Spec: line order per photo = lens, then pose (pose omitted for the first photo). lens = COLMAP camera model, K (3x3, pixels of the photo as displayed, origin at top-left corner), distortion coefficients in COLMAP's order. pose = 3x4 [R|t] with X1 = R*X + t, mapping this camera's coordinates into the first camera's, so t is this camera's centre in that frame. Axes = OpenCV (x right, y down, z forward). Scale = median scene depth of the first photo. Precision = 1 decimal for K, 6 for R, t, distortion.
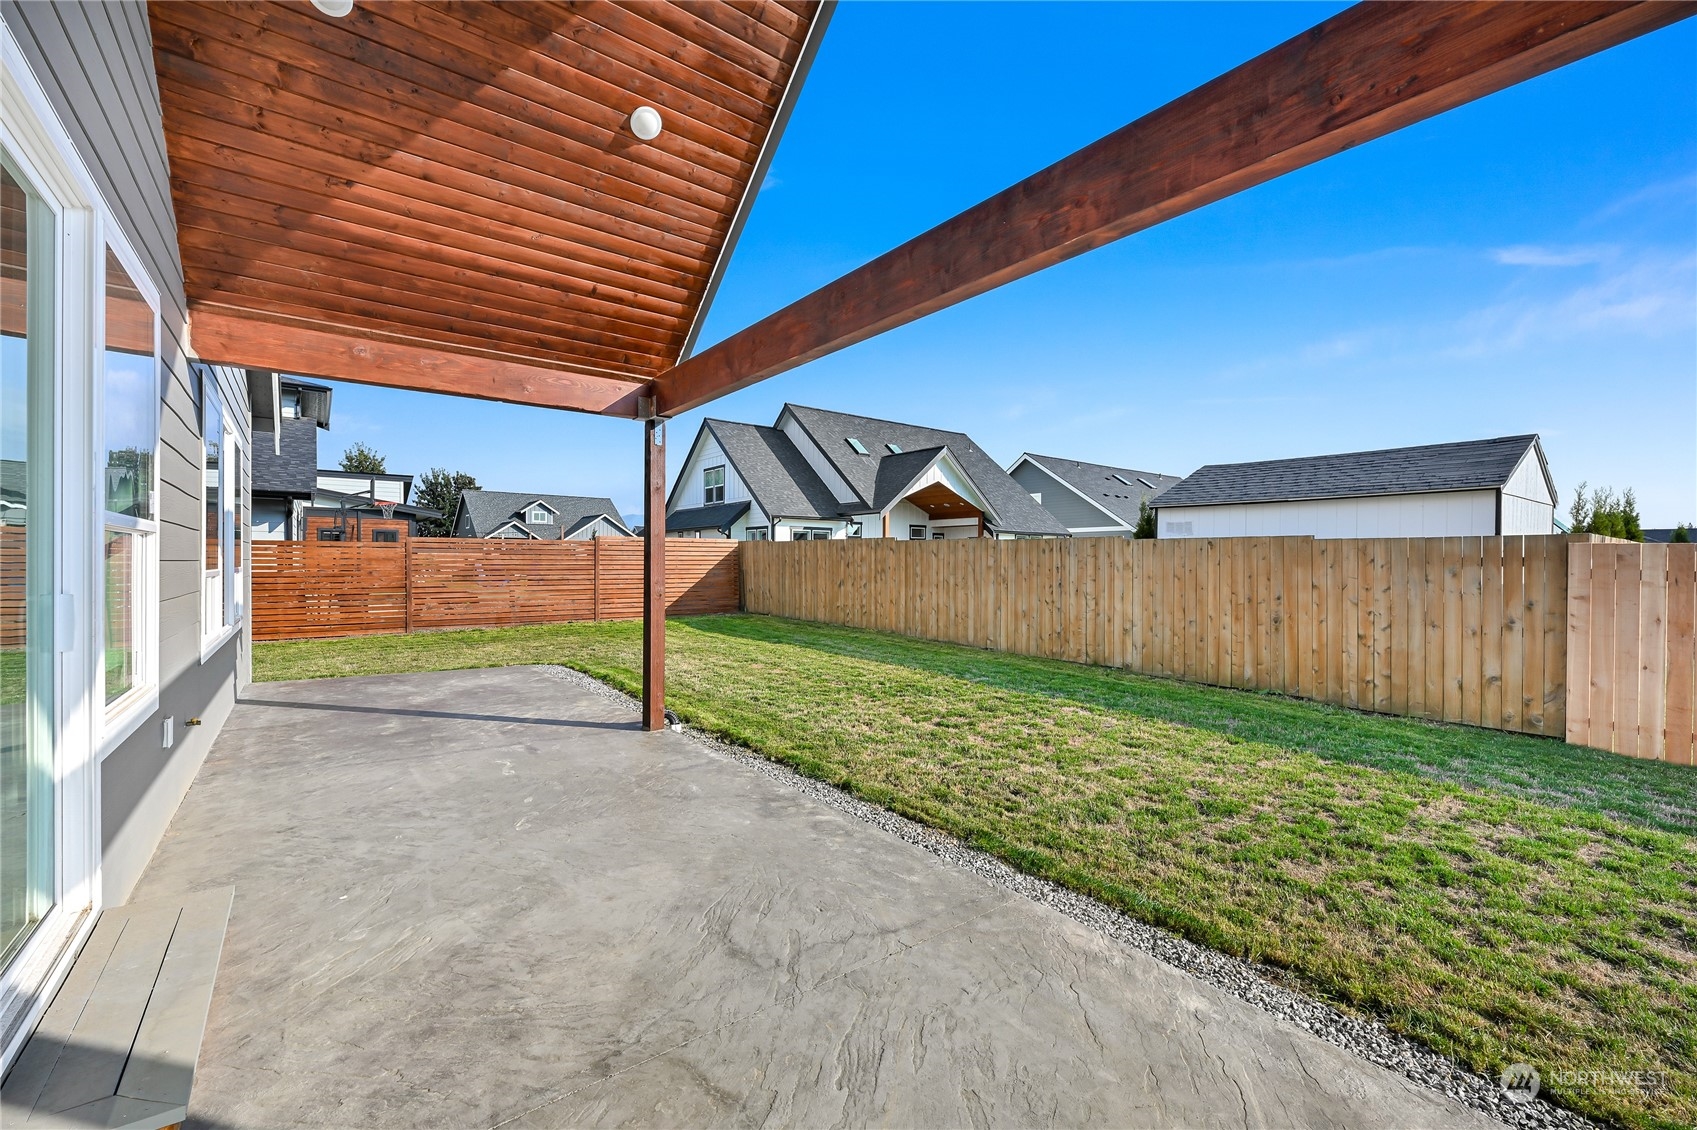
lens RADIAL K [[698.5, 0, 837.2], [0, 698.5, 562.6], [0, 0, 1]] dist [0.000987, -0.000007]
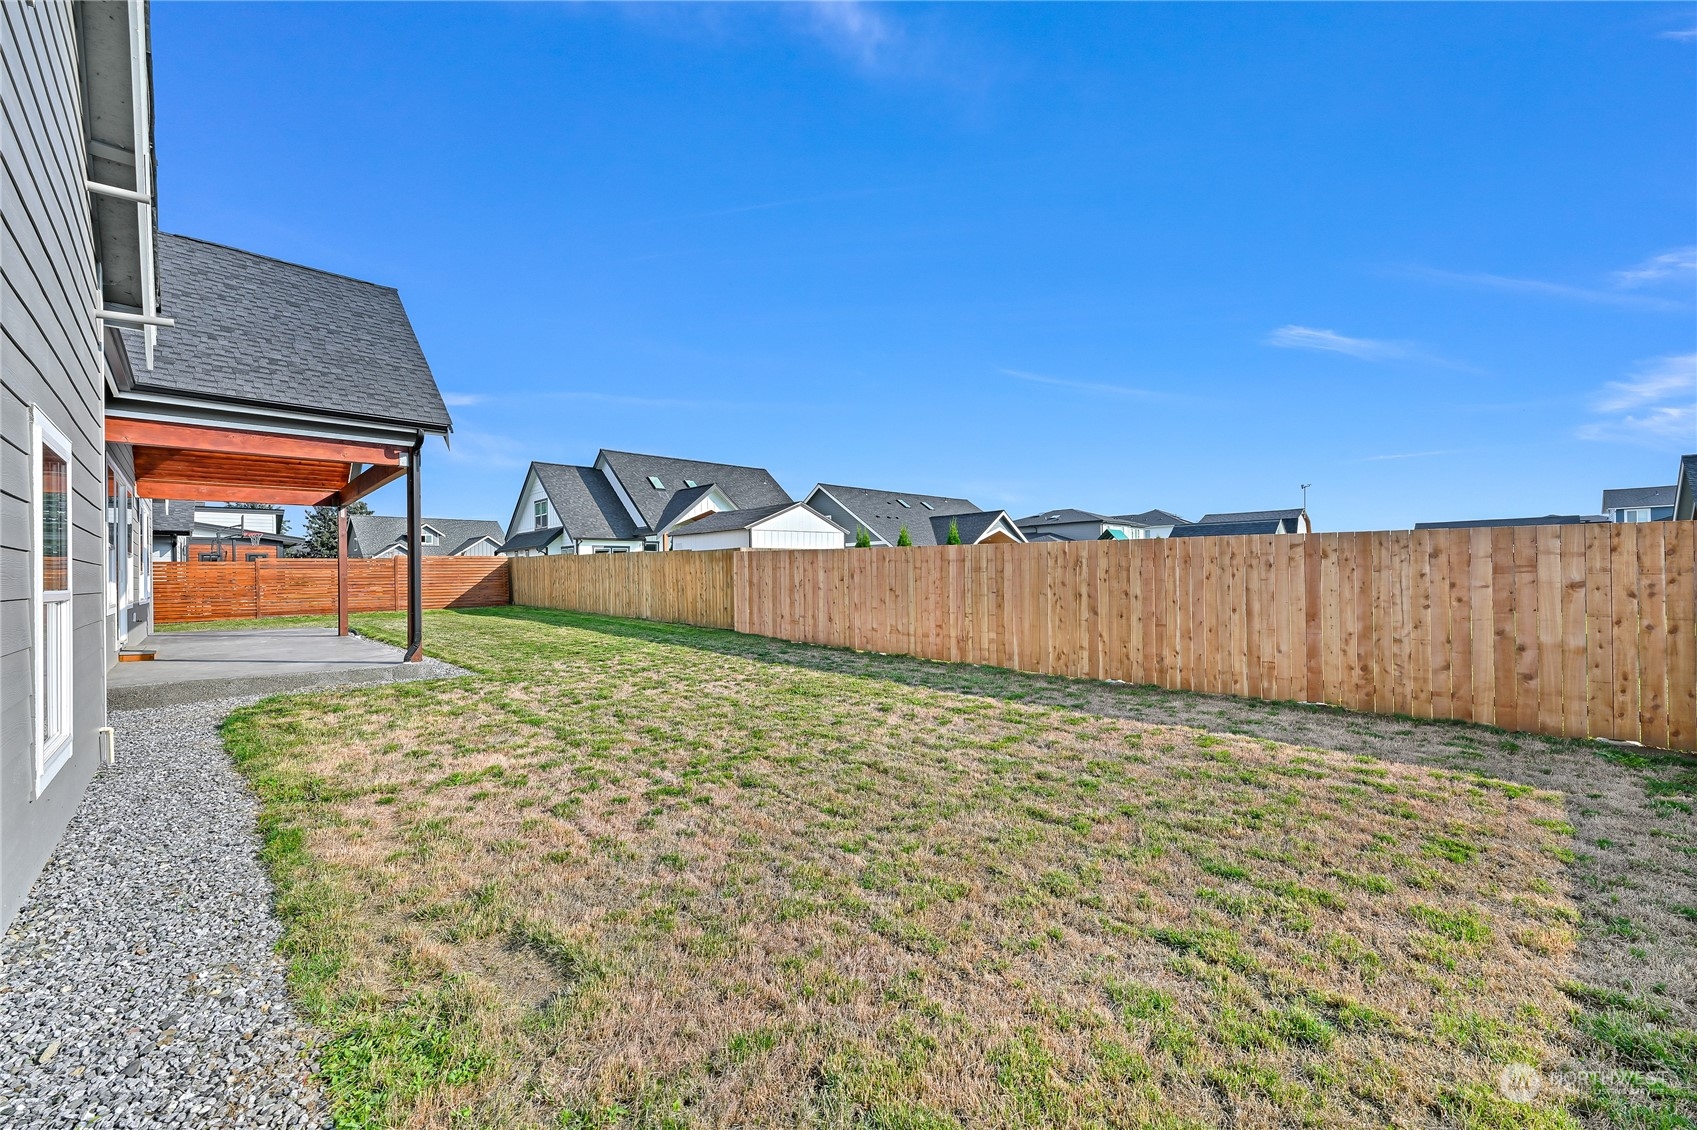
lens RADIAL K [[698.5, 0, 861.3], [0, 698.5, 571.5], [0, 0, 1]] dist [0.000987, -0.000007]
pose [[0.993710, -0.019906, 0.110200, 0.402080], [0.020792, 0.999760, -0.006893, 0.023759], [-0.110037, 0.009141, 0.993885, -0.510908]]
